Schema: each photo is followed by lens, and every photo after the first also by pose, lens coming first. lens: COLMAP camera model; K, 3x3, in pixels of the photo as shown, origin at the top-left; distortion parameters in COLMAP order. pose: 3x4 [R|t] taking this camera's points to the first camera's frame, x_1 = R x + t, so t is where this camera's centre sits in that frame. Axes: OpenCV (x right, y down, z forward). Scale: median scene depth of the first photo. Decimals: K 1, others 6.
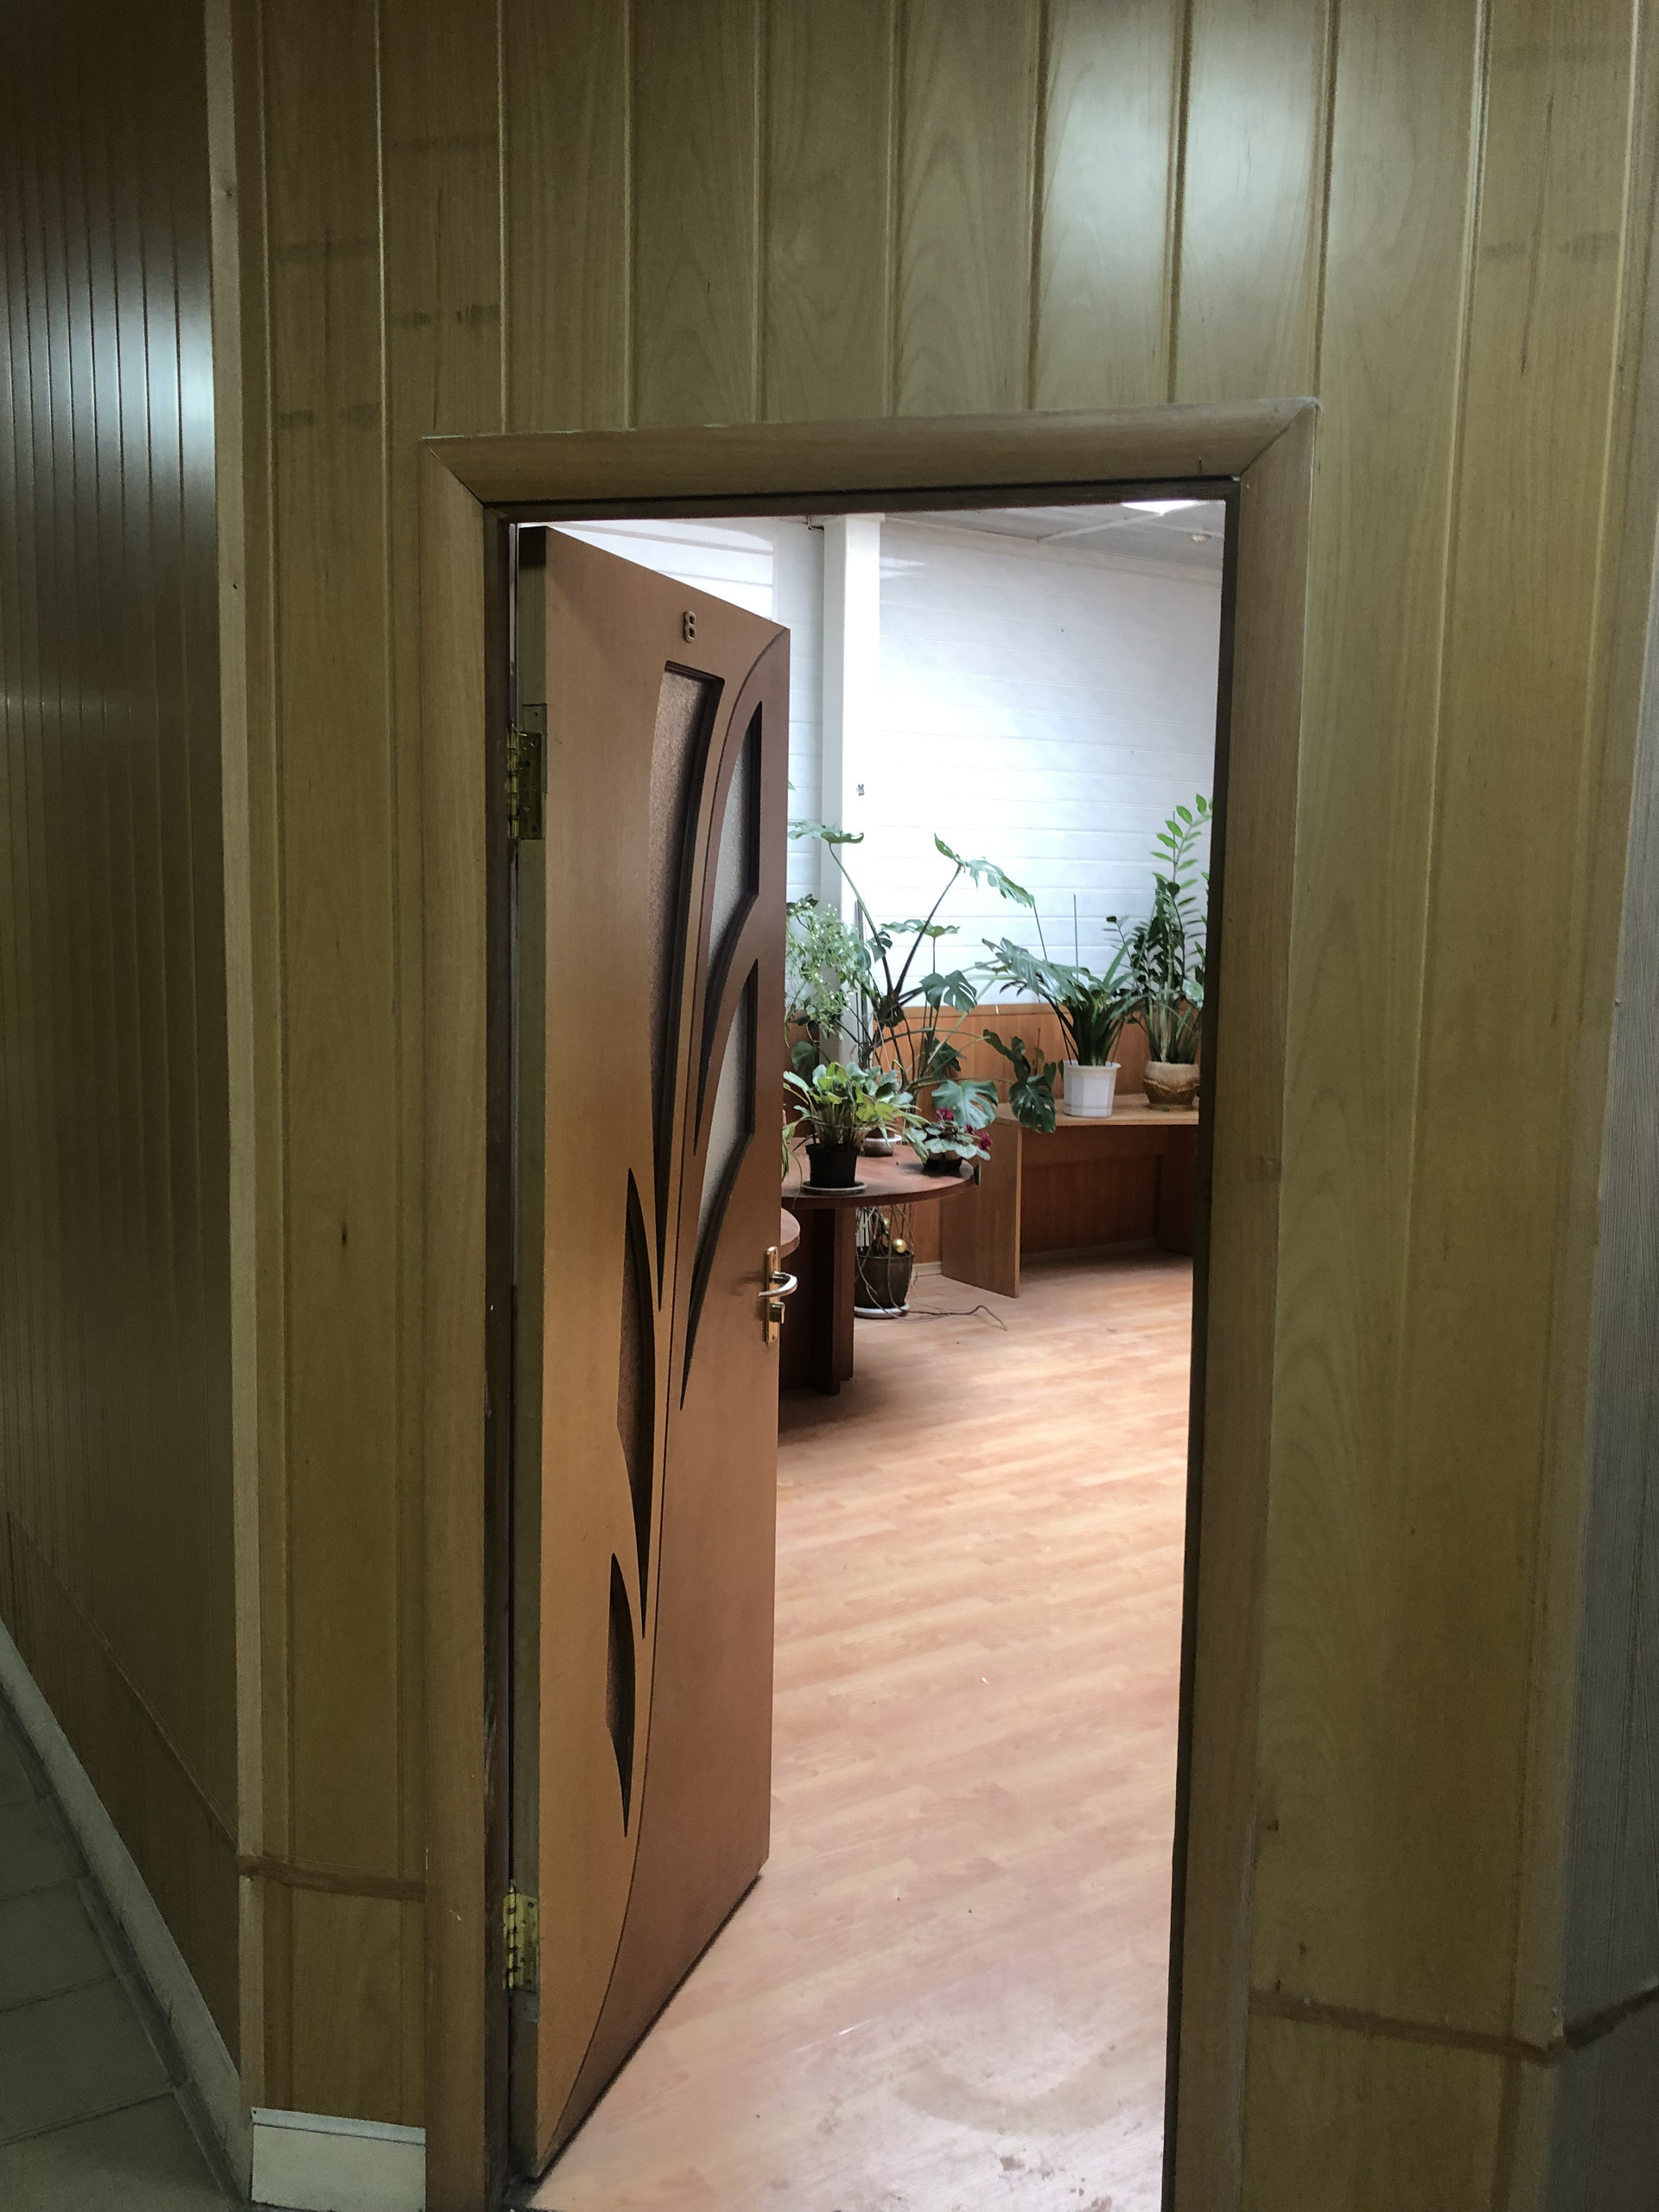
lens RADIAL K [[1801.8, 0, 829.4], [0, 1801.8, 1099.0], [0, 0, 1]] dist [0.045639, -0.040970]
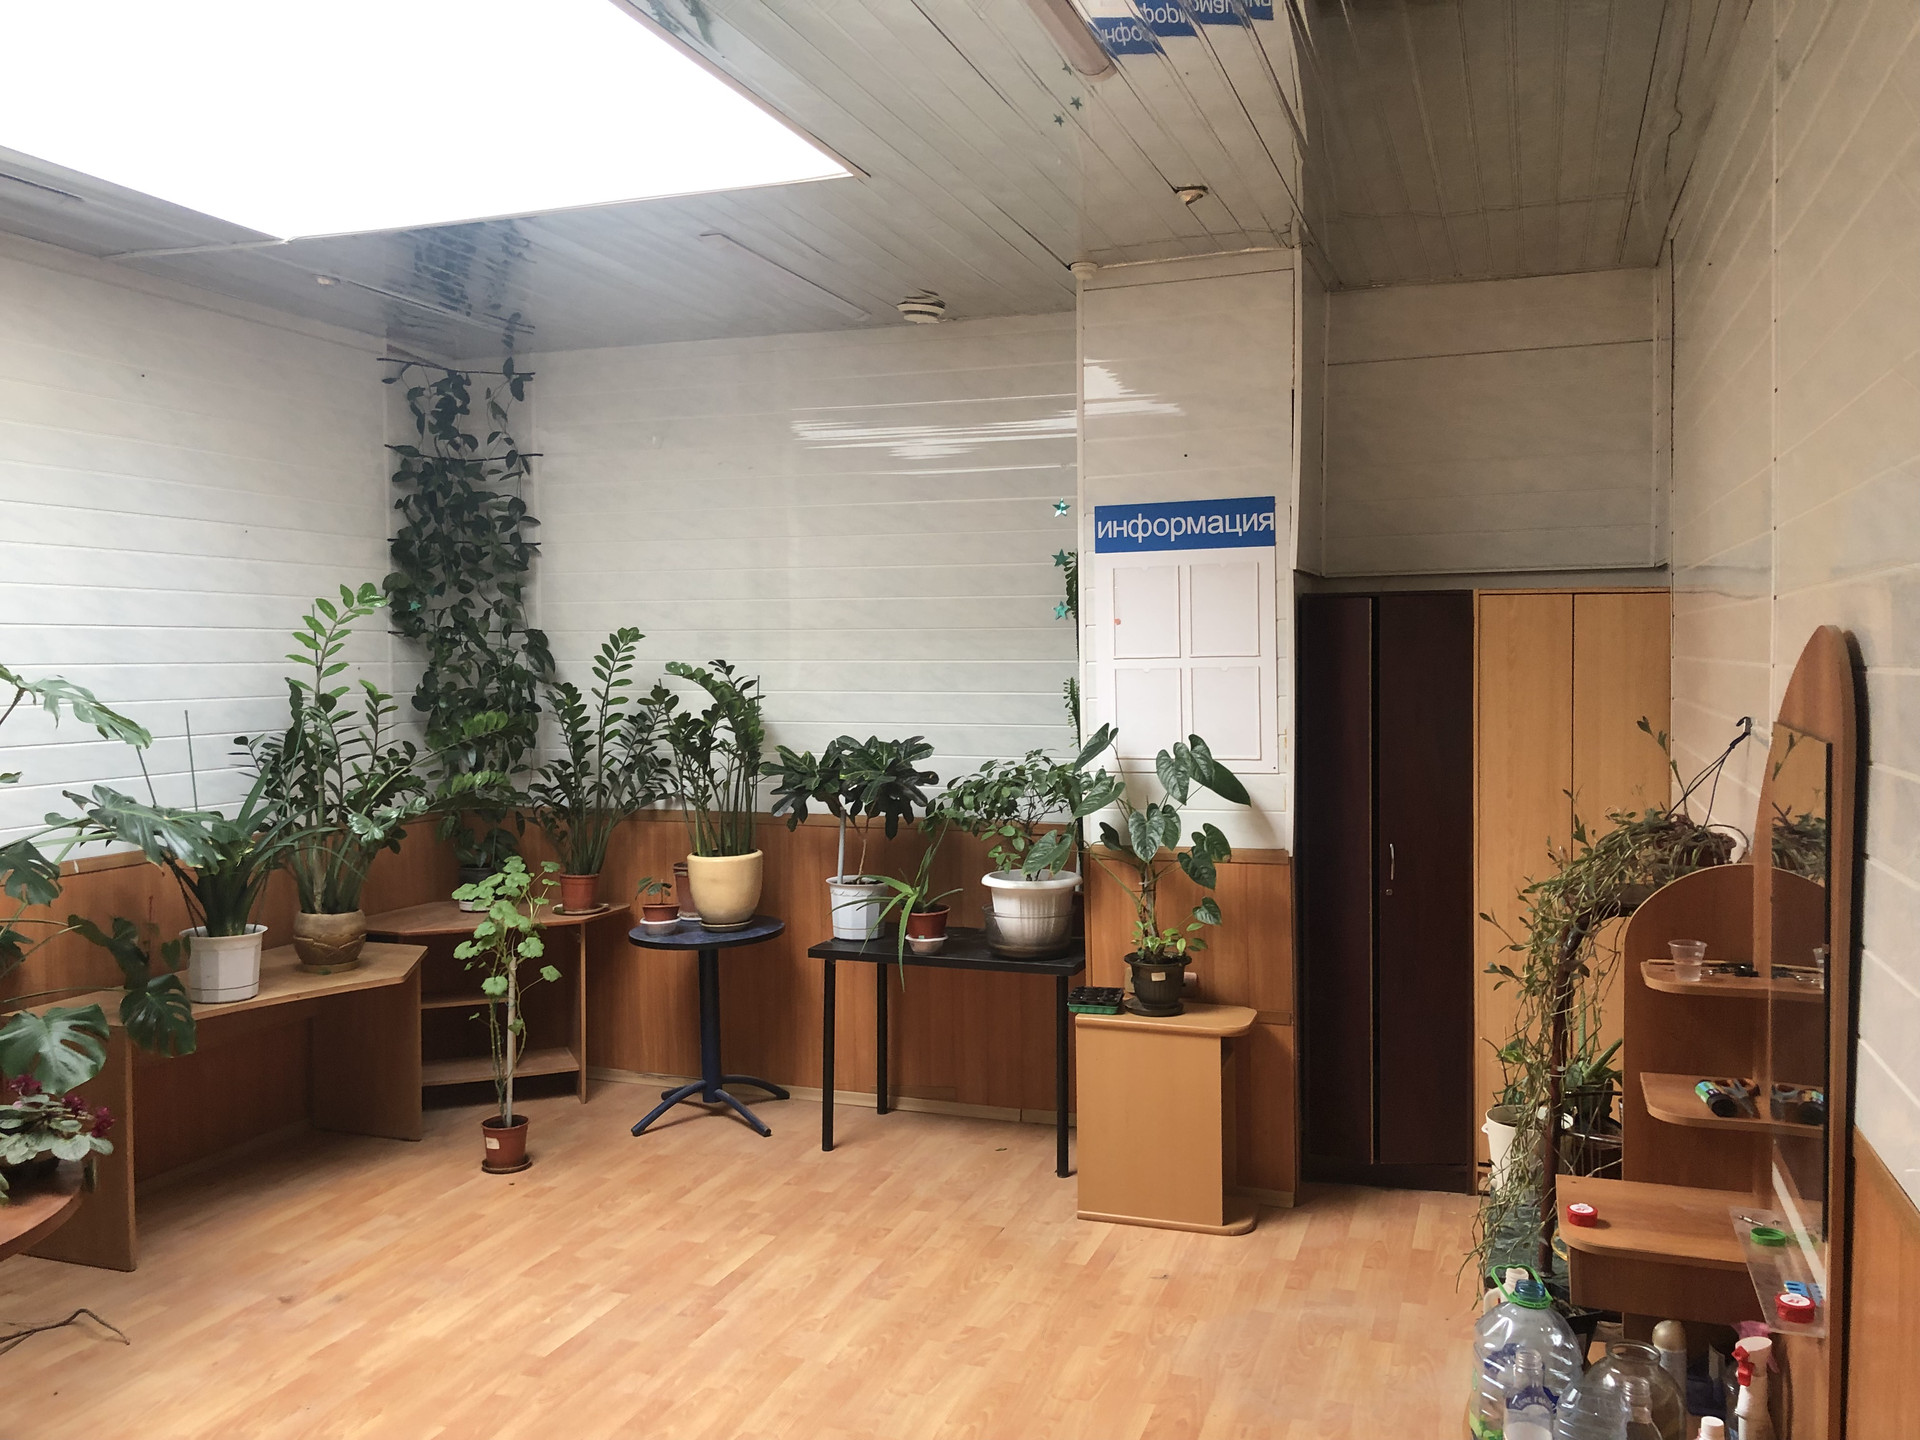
lens RADIAL K [[1563.9, 0, 991.8], [0, 1563.9, 716.6], [0, 0, 1]] dist [0.045639, -0.040970]
pose [[0.795854, -0.036175, 0.604407, 0.001667], [0.079098, 0.995871, -0.044548, -0.052108], [-0.600299, 0.083261, 0.795430, 0.248892]]
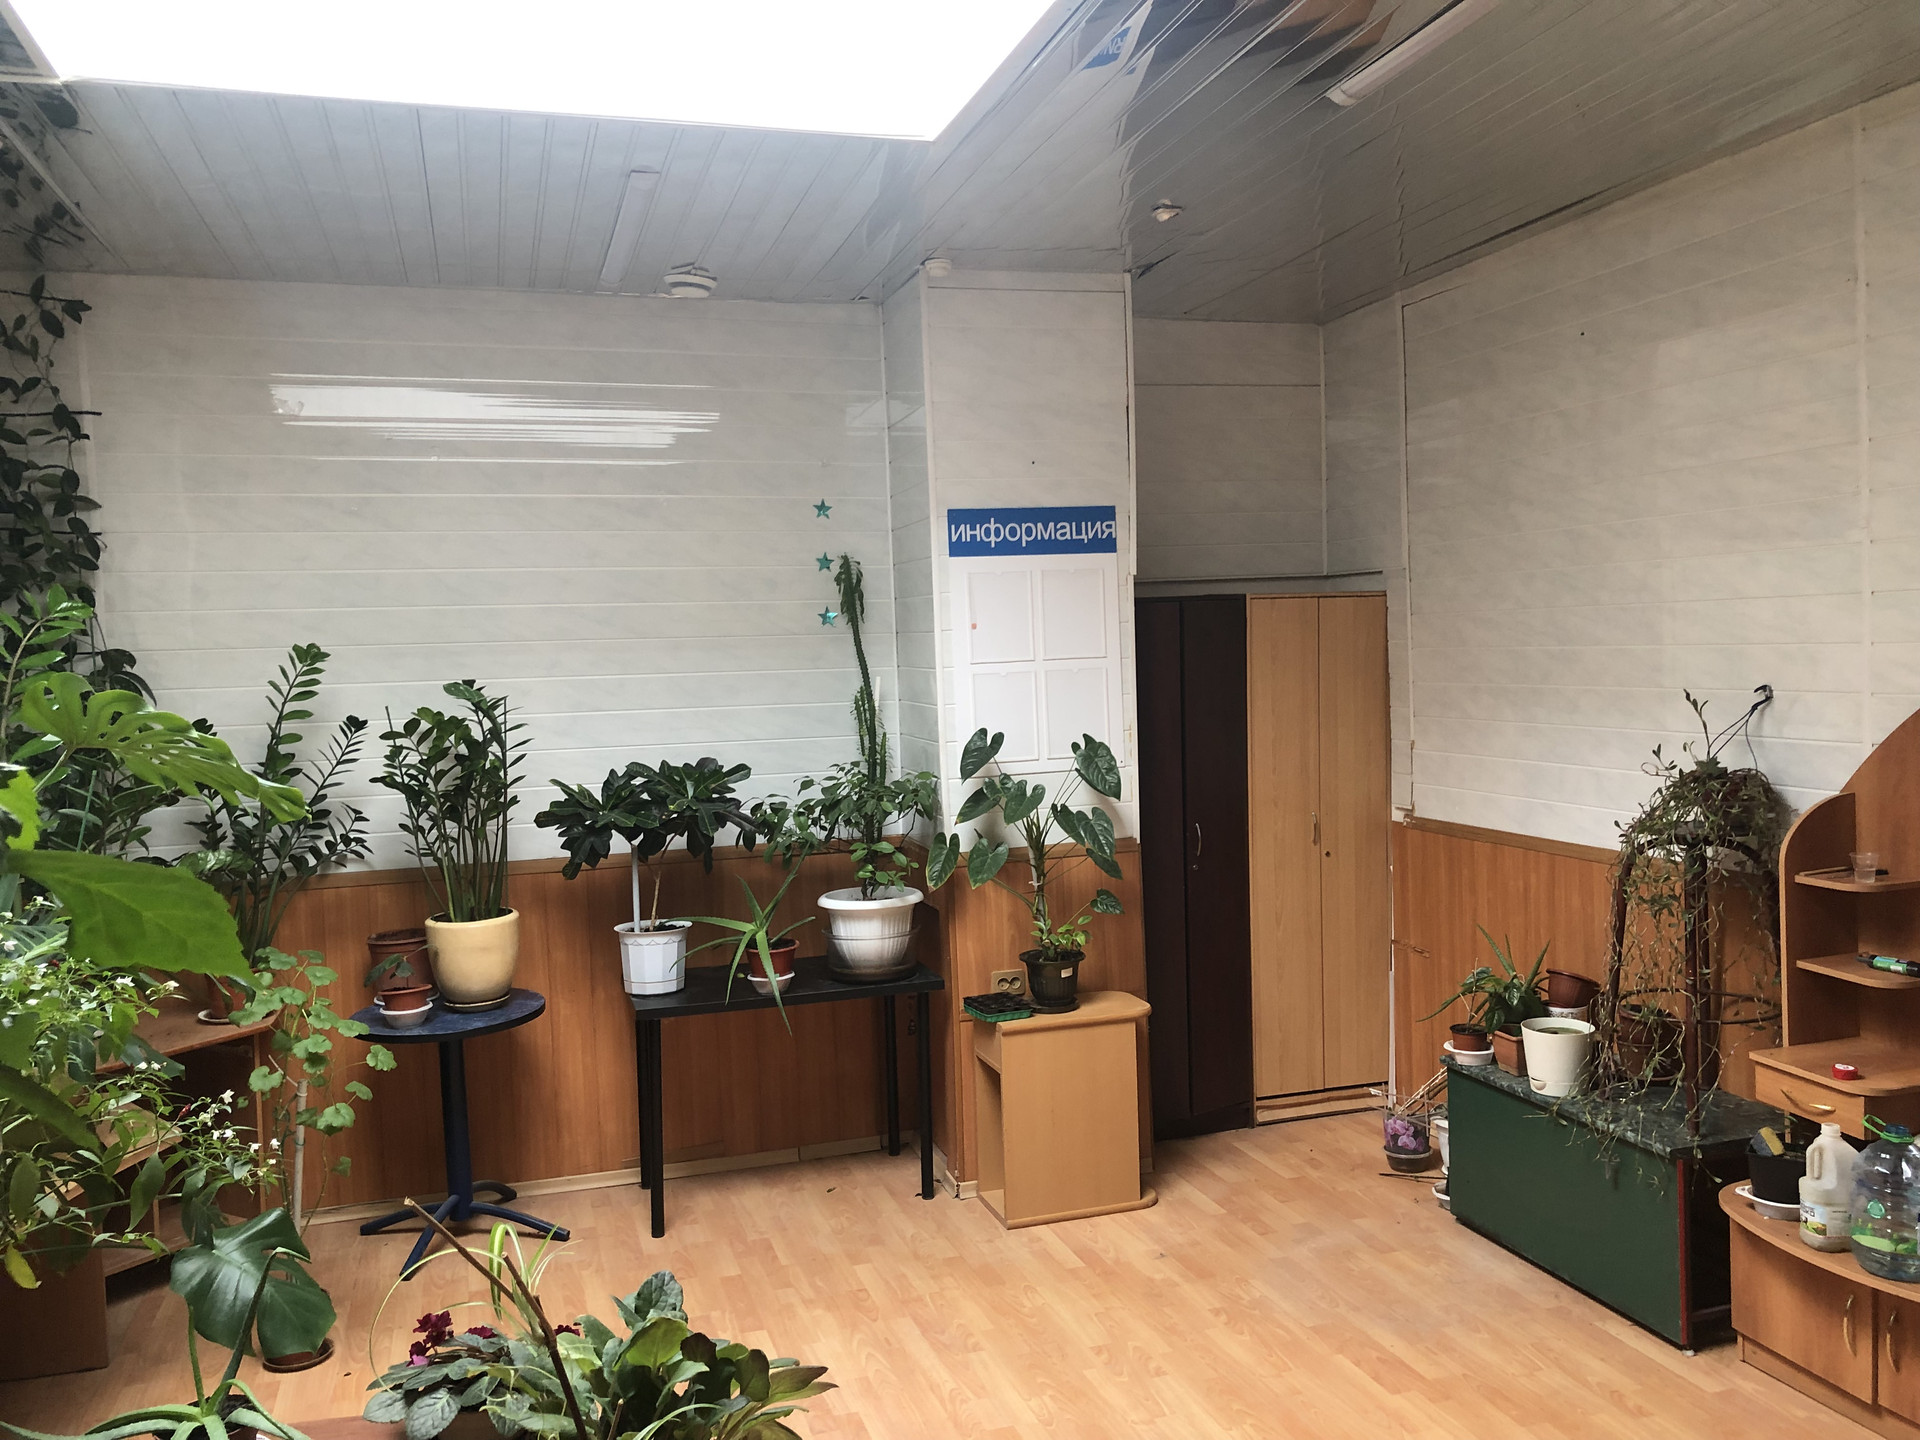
lens RADIAL K [[1563.9, 0, 968.0], [0, 1563.9, 728.9], [0, 0, 1]] dist [0.045639, -0.040970]
pose [[0.276734, -0.067072, 0.958603, -0.150105], [0.141599, 0.989518, 0.028358, -0.085564], [-0.950457, 0.127890, 0.283331, 0.500070]]
